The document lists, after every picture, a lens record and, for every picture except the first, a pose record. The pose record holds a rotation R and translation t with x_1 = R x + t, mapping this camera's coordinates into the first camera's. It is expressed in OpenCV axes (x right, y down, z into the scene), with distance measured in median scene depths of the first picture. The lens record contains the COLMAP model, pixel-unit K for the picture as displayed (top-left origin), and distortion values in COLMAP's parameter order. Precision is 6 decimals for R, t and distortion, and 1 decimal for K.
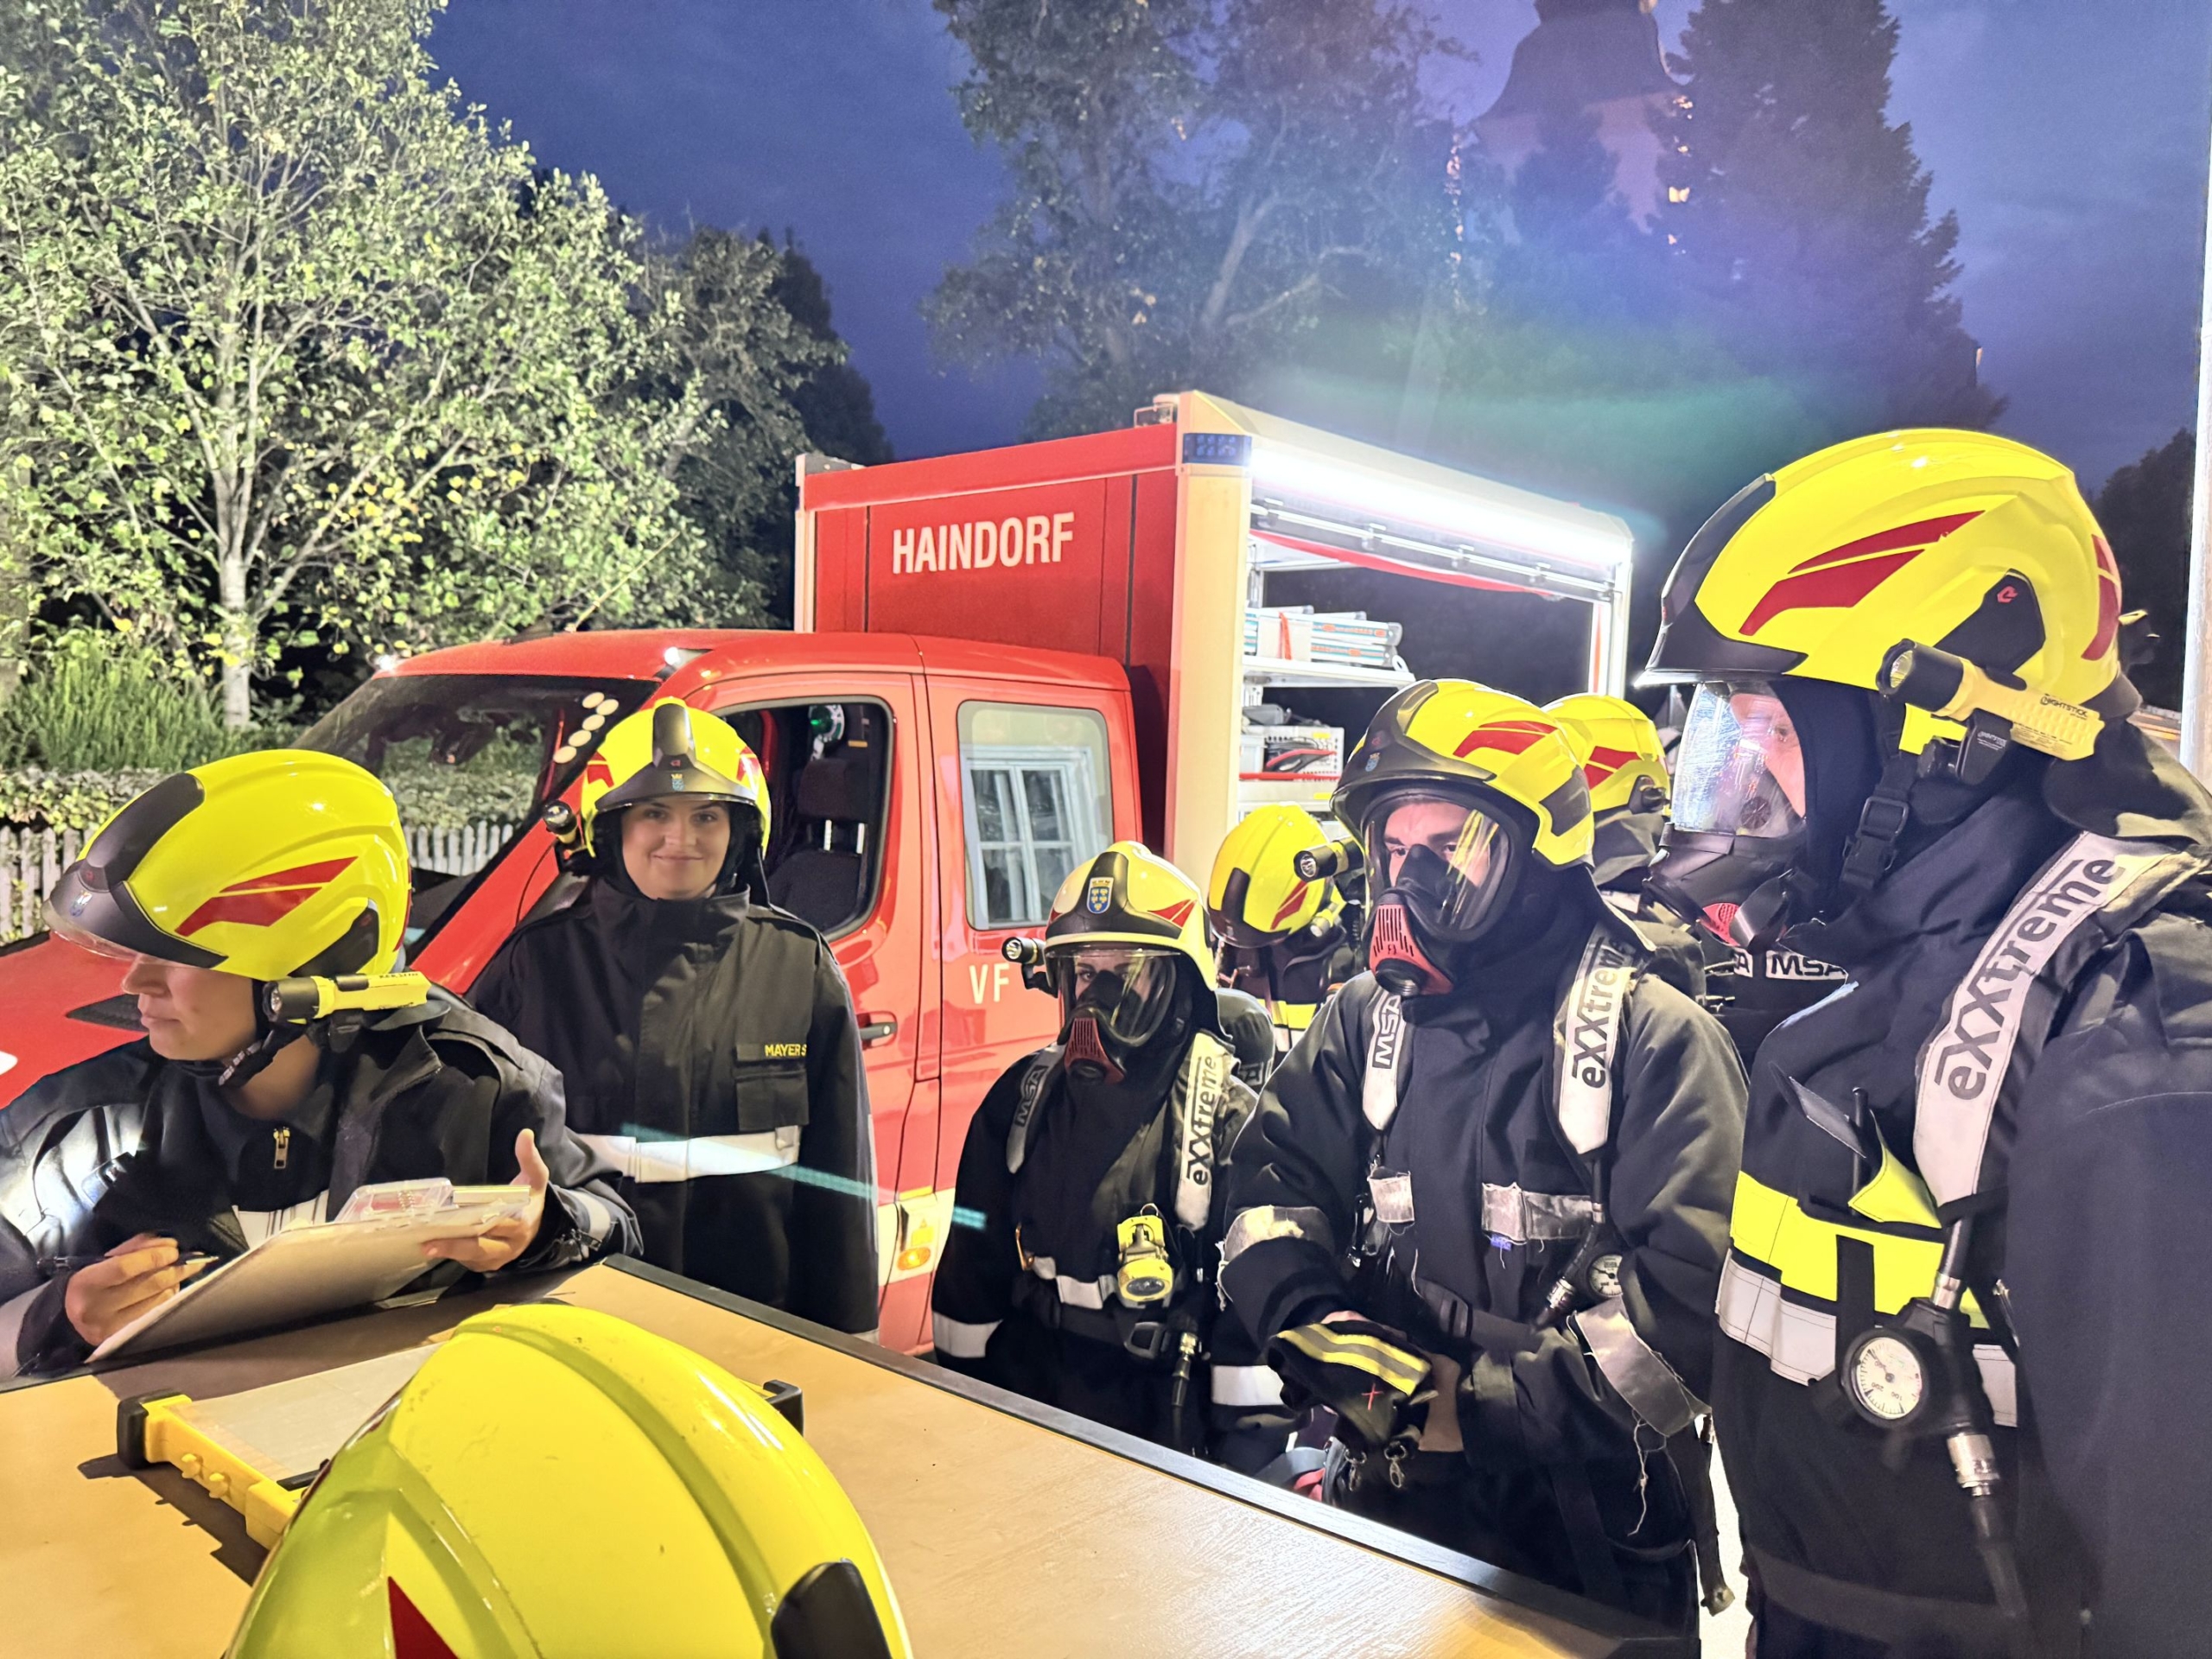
lens RADIAL K [[1548.5, 0, 1110.2], [0, 1548.5, 841.7], [0, 0, 1]] dist [-0.004681, -0.012632]
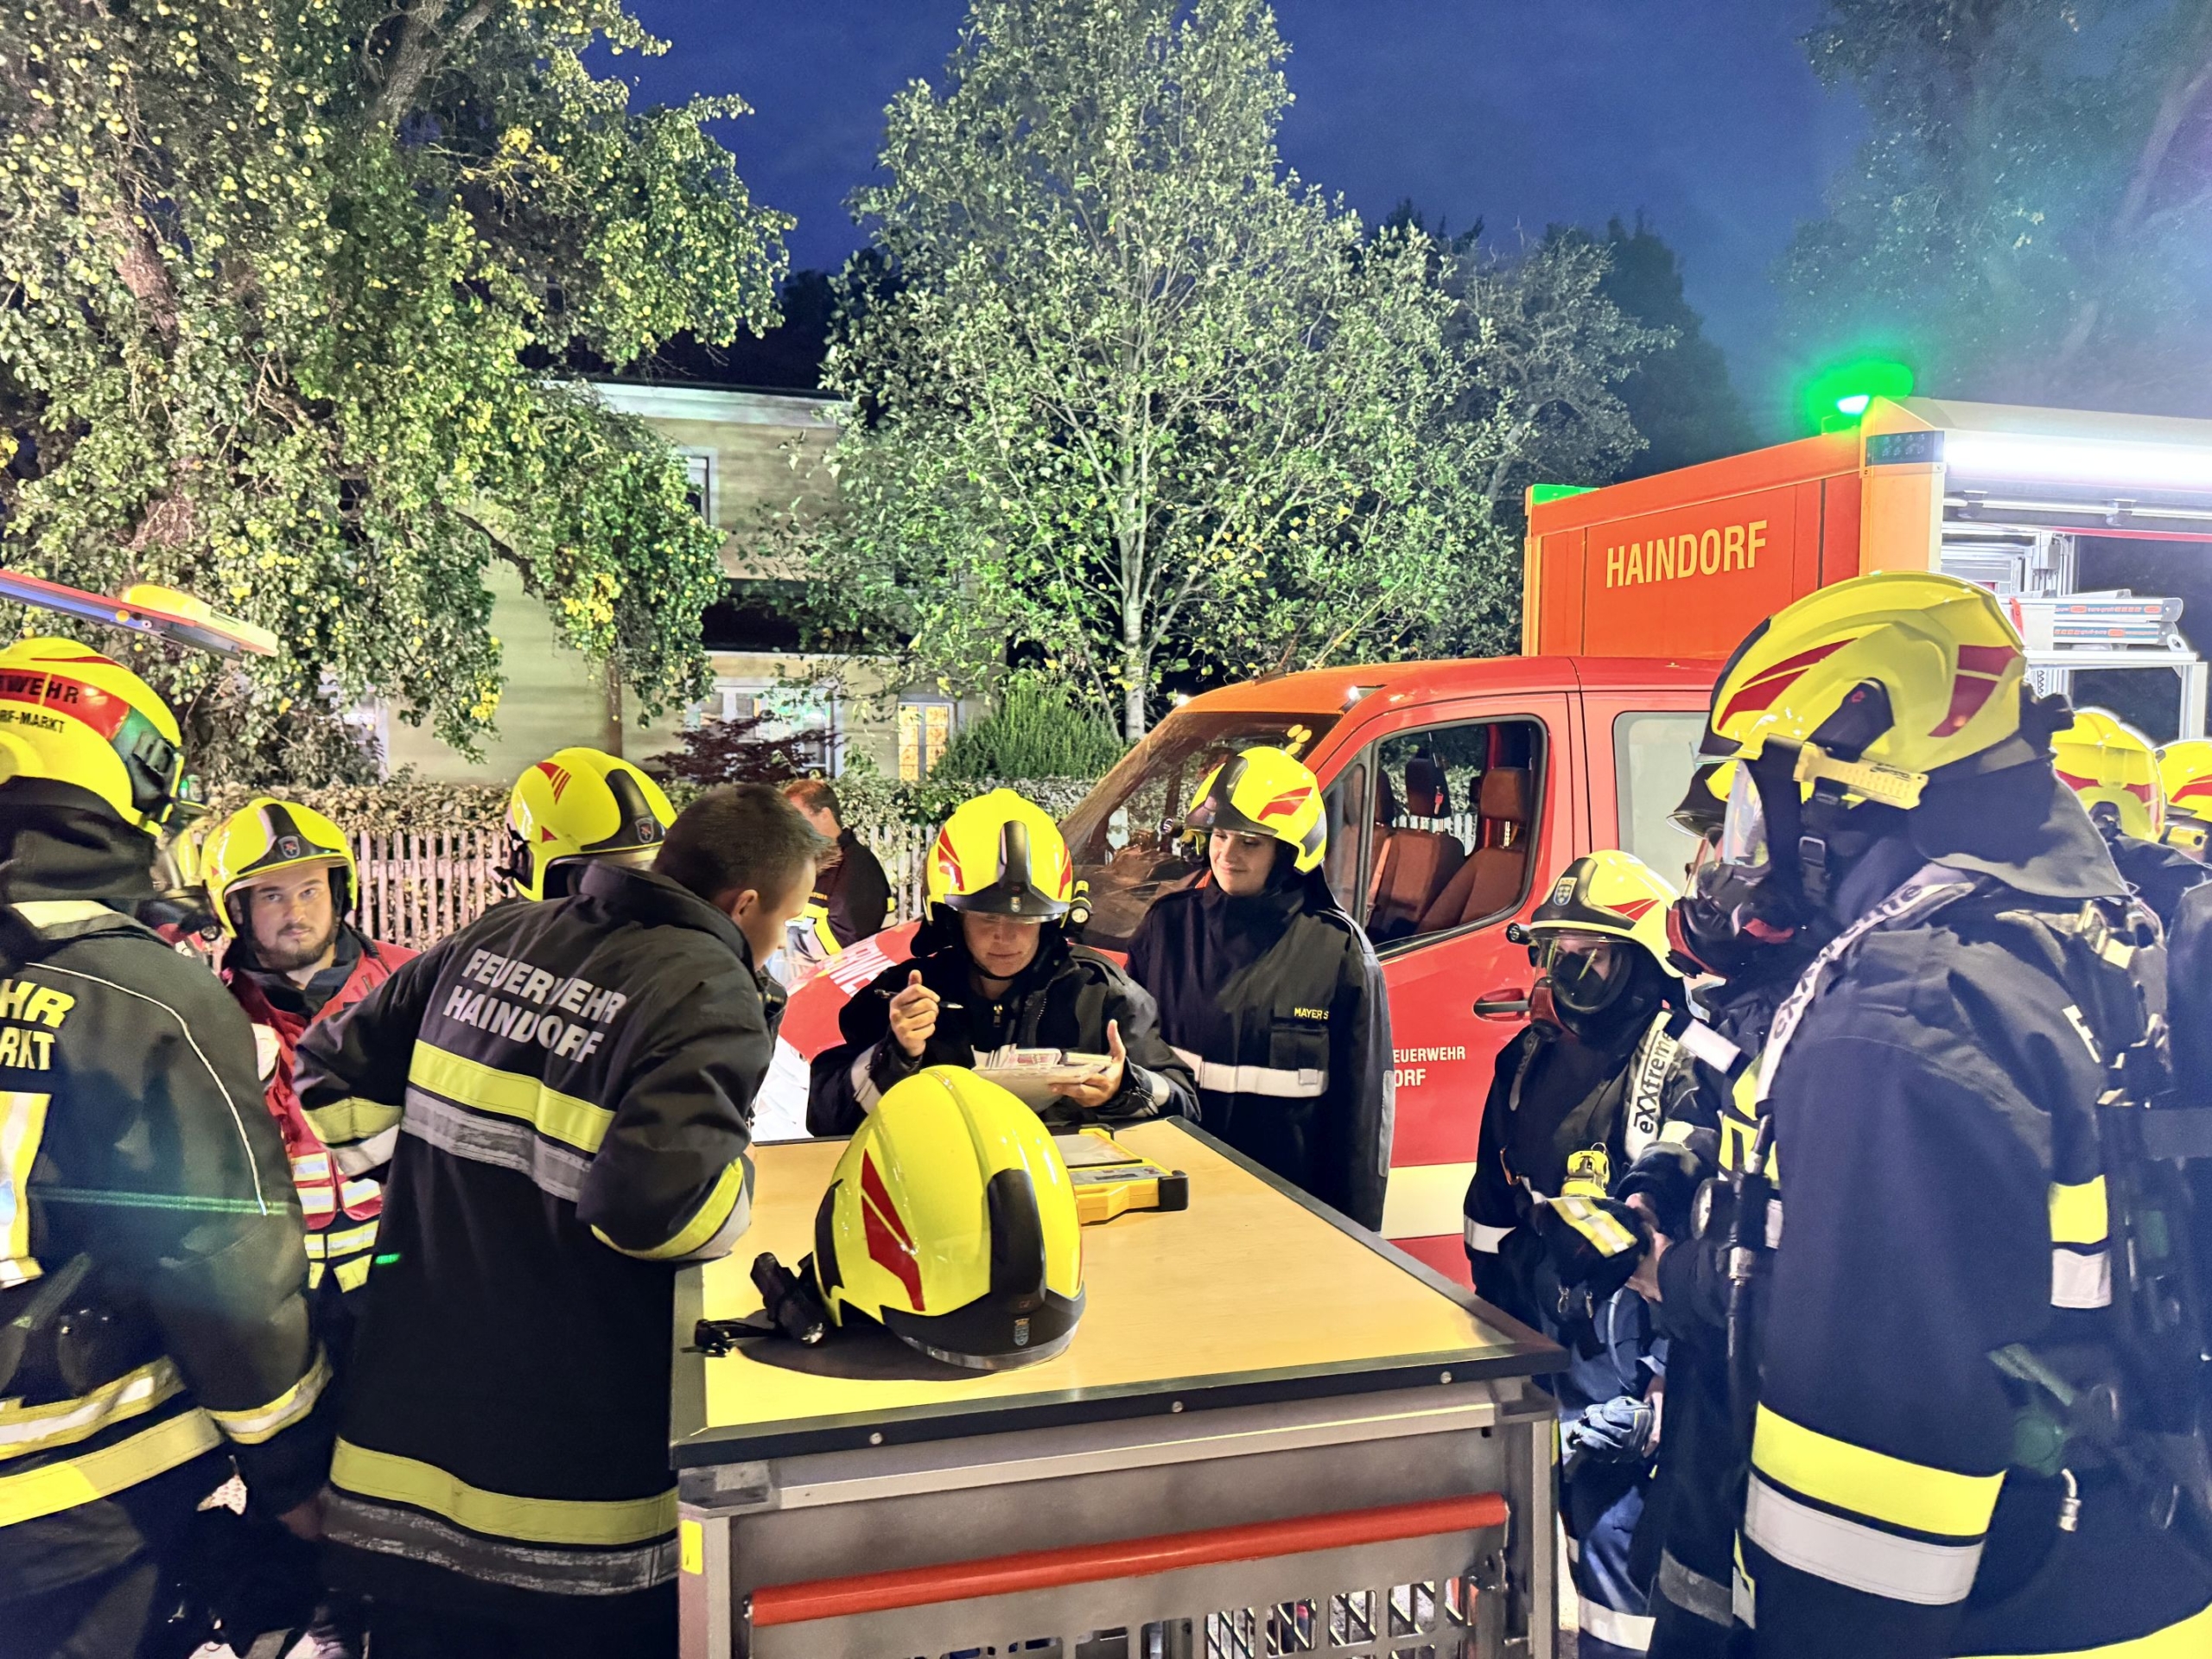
lens RADIAL K [[1587.5, 0, 1106.0], [0, 1587.5, 829.5], [0, 0, 1]] dist [0.067646, -0.111954]
pose [[0.836228, 0.001477, -0.548379, 0.116184], [0.000631, 0.999993, 0.003654, -0.006528], [0.548381, -0.003402, 0.836222, -0.078856]]
